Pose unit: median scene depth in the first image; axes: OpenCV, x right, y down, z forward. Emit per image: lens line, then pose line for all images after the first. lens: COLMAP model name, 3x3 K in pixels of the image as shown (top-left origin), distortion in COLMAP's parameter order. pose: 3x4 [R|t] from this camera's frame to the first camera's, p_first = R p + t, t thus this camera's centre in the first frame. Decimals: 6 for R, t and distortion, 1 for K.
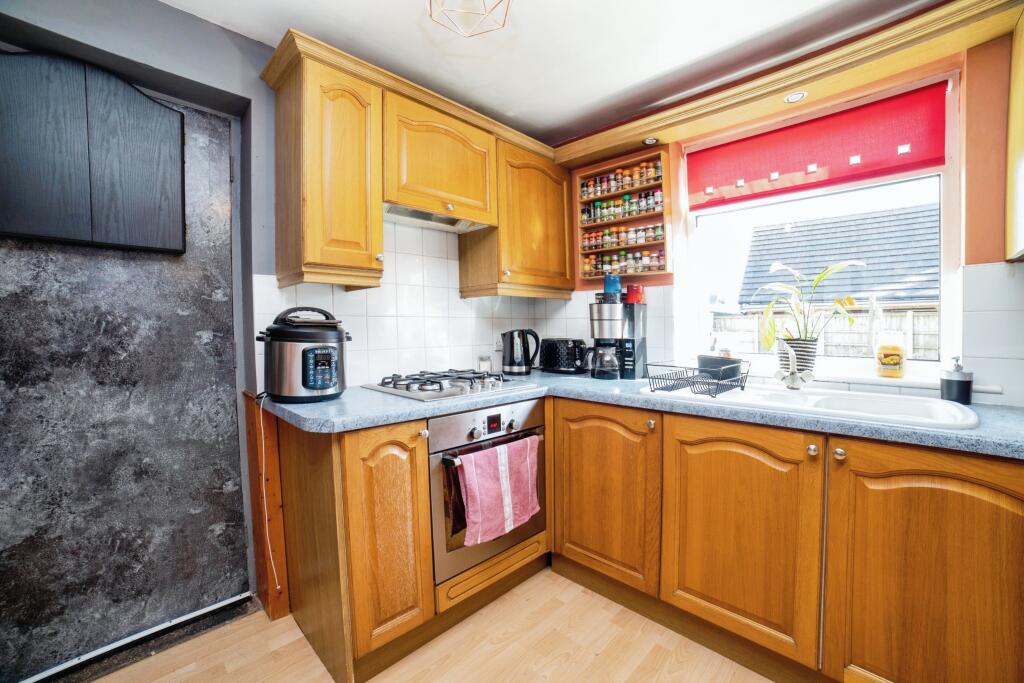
lens RADIAL K [[424.7, 0, 512.0], [0, 424.7, 341.5], [0, 0, 1]] dist [-0.098900, 0.034448]
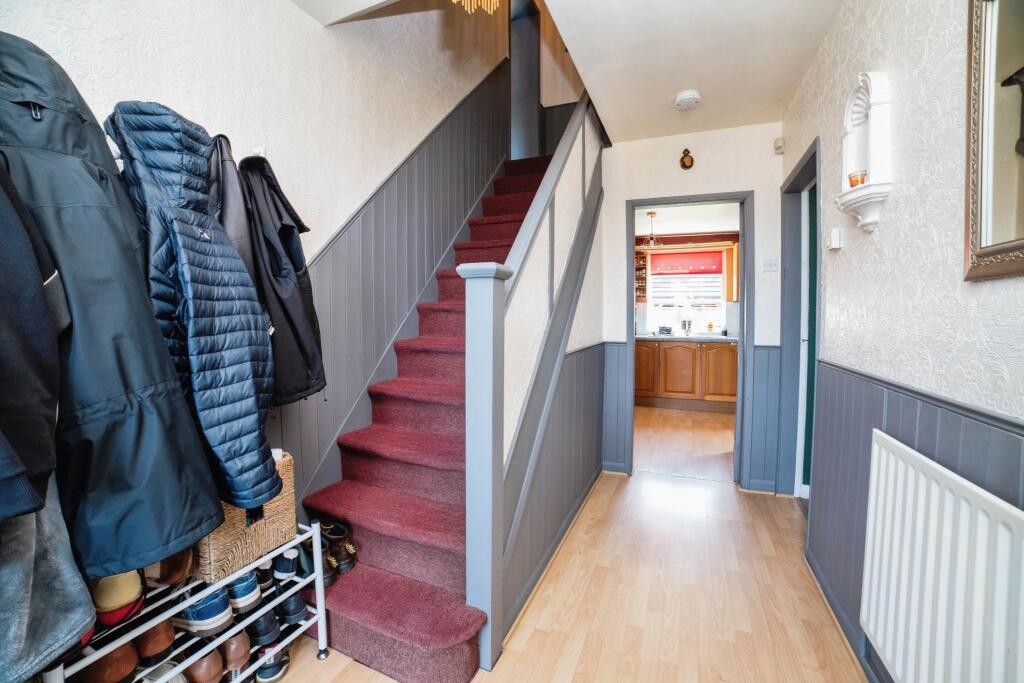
lens RADIAL K [[424.7, 0, 512.0], [0, 424.7, 341.5], [0, 0, 1]] dist [-0.098900, 0.034448]
pose [[0.935572, -0.013057, 0.352895, -1.490084], [0.005599, 0.999739, 0.022147, 0.064339], [-0.353092, -0.018744, 0.935401, -1.366052]]
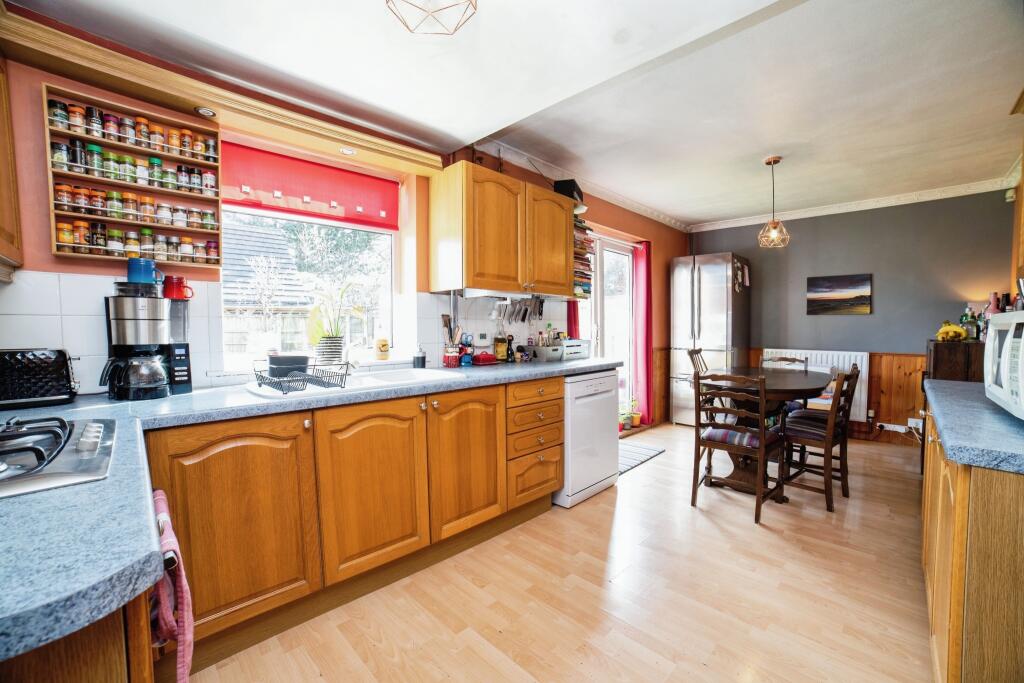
lens RADIAL K [[424.7, 0, 512.0], [0, 424.7, 341.5], [0, 0, 1]] dist [-0.098900, 0.034448]
pose [[0.008276, -0.033872, 0.999392, -0.490834], [0.038002, 0.998715, 0.033534, -0.012004], [-0.999243, 0.037702, 0.009552, 0.362056]]
